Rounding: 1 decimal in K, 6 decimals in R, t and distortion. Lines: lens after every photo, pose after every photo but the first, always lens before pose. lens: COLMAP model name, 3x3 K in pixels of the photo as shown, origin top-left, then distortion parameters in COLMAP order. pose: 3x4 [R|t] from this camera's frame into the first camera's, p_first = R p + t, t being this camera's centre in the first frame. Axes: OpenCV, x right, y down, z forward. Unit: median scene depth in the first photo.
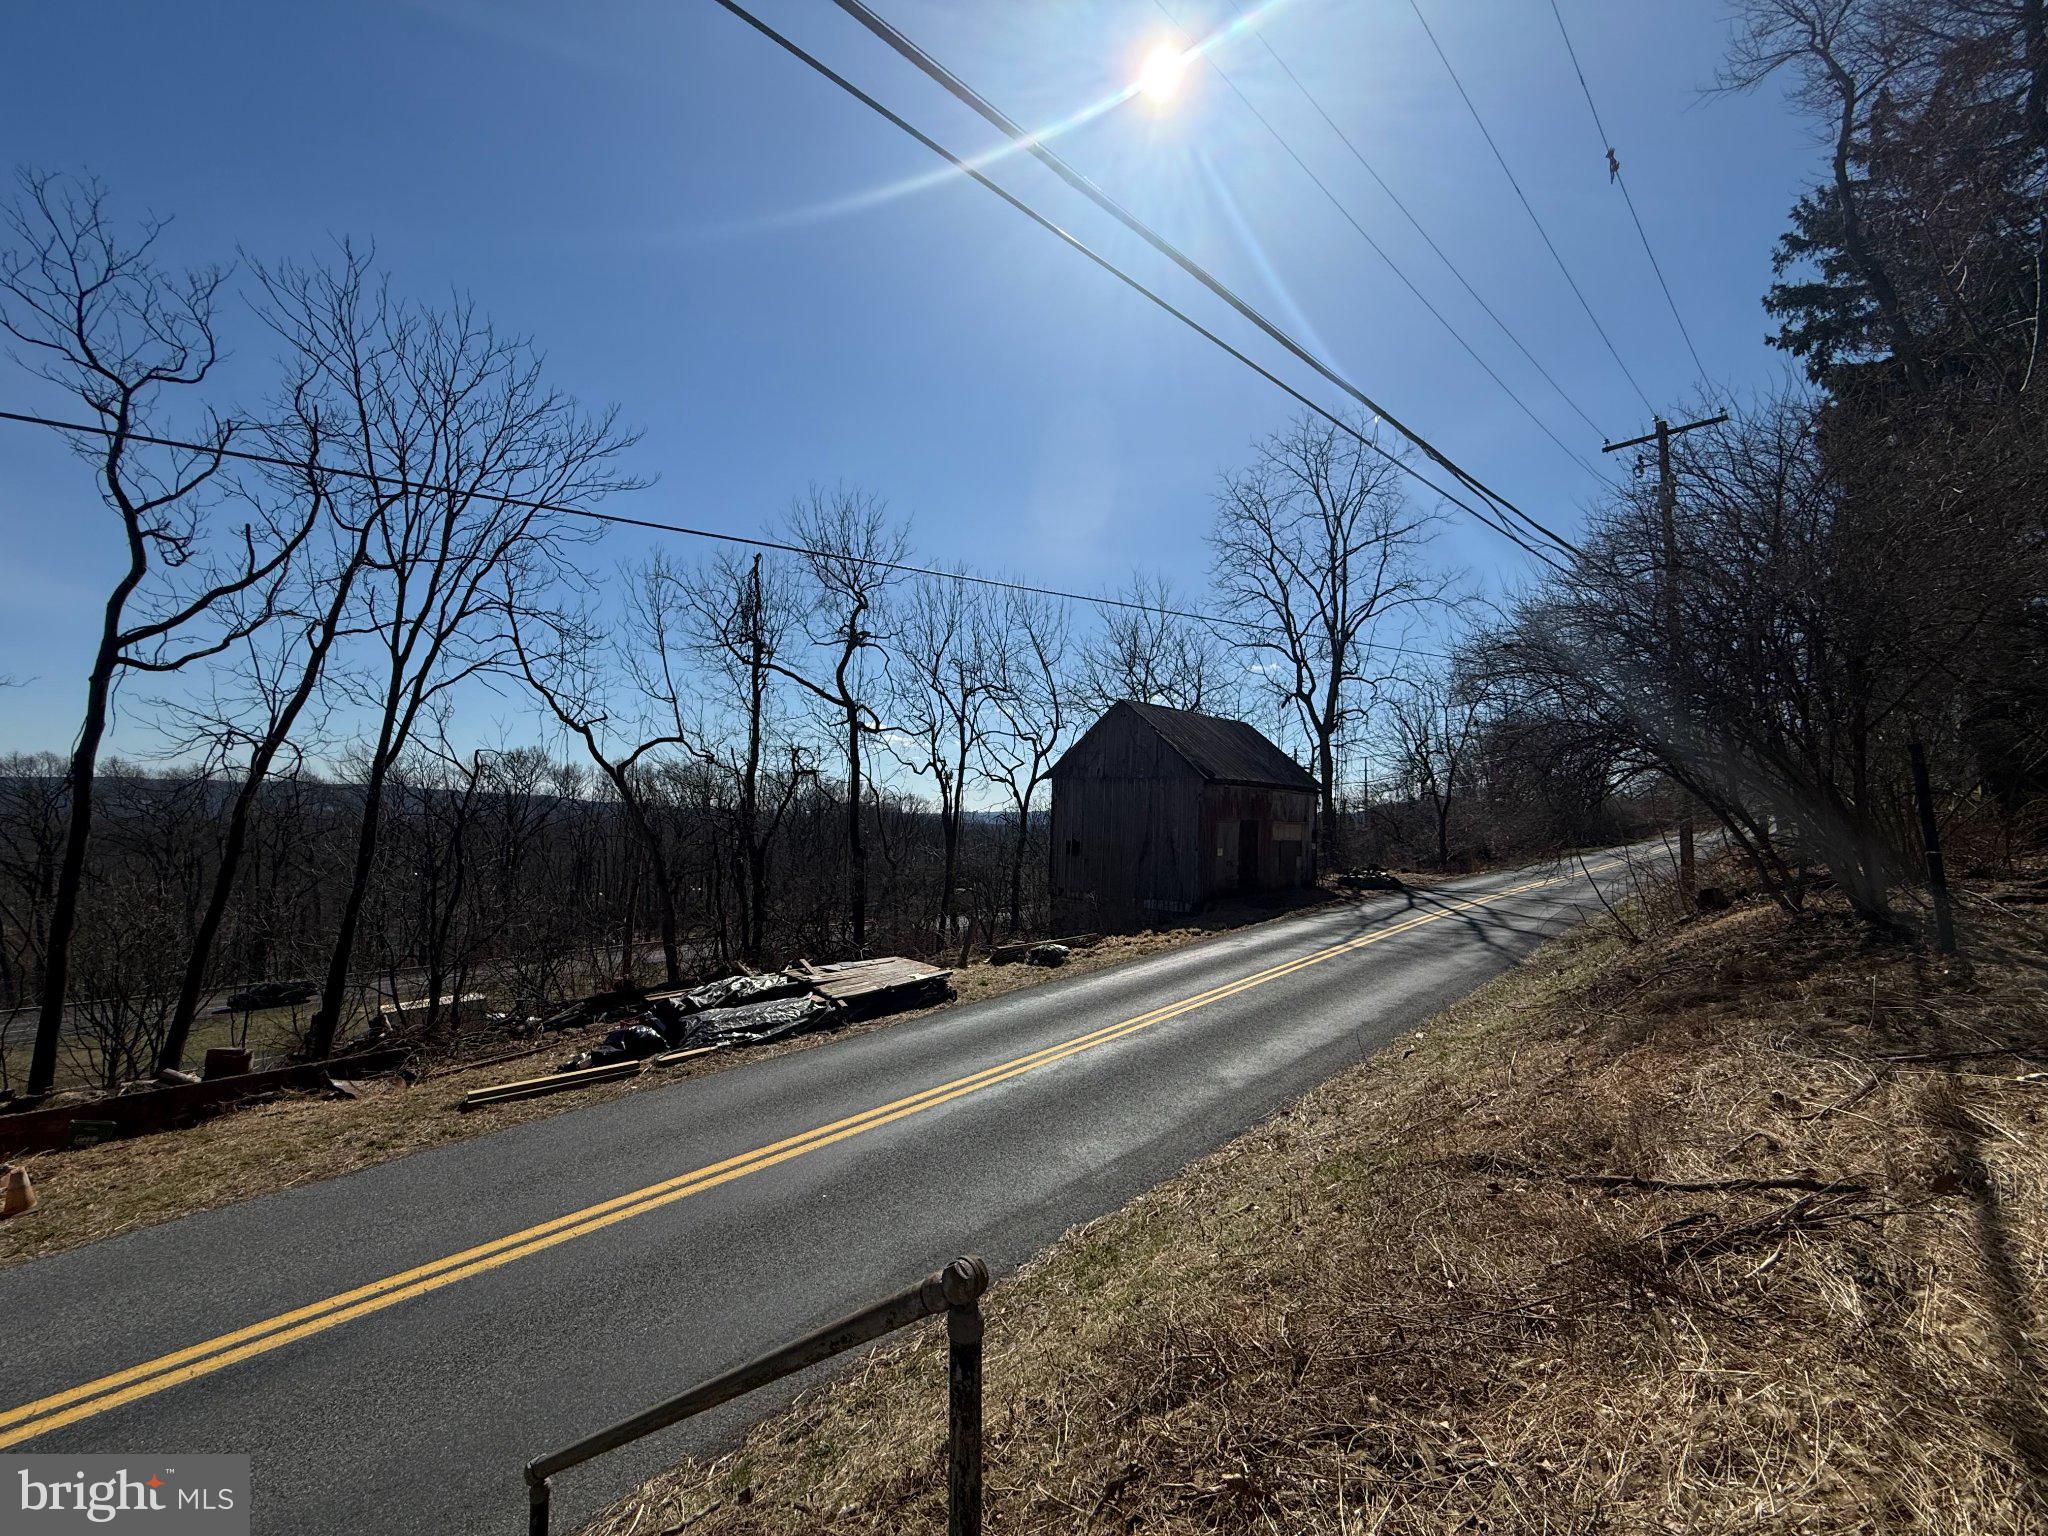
lens RADIAL K [[819.8, 0, 1027.8], [0, 819.8, 755.0], [0, 0, 1]] dist [0.000873, -0.000103]
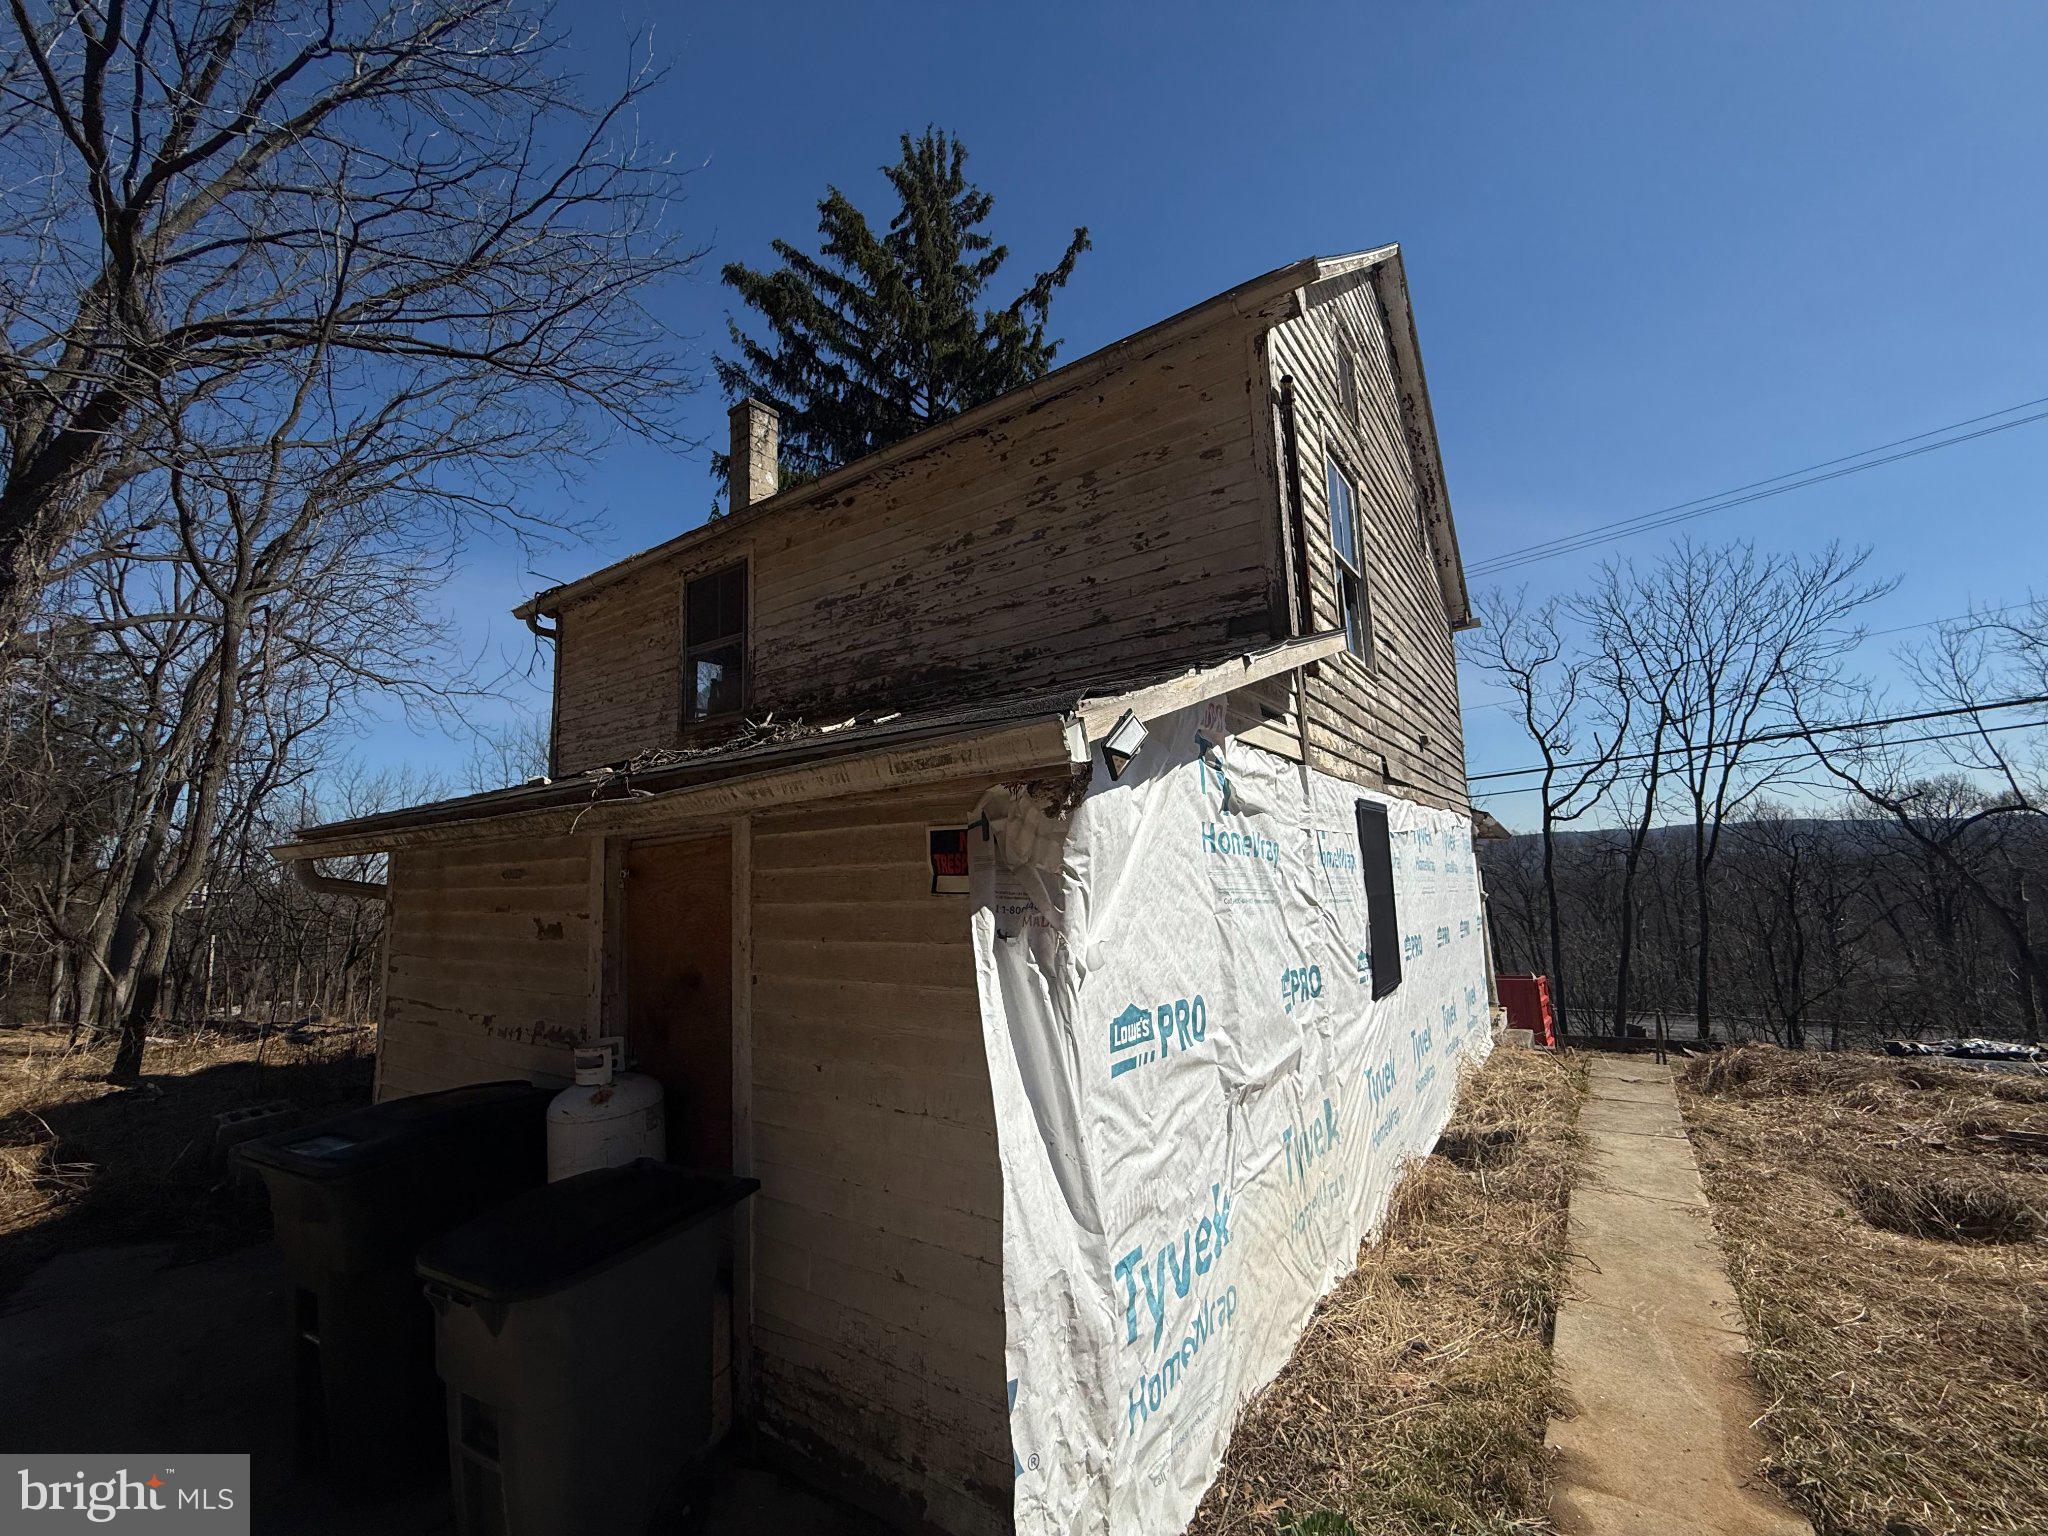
lens RADIAL K [[819.8, 0, 1023.9], [0, 819.8, 762.6], [0, 0, 1]] dist [0.000873, -0.000103]
pose [[0.151529, -0.157408, -0.975839, 0.540214], [0.113113, 0.983515, -0.141082, -0.105381], [0.981959, -0.089002, 0.166836, -0.472118]]
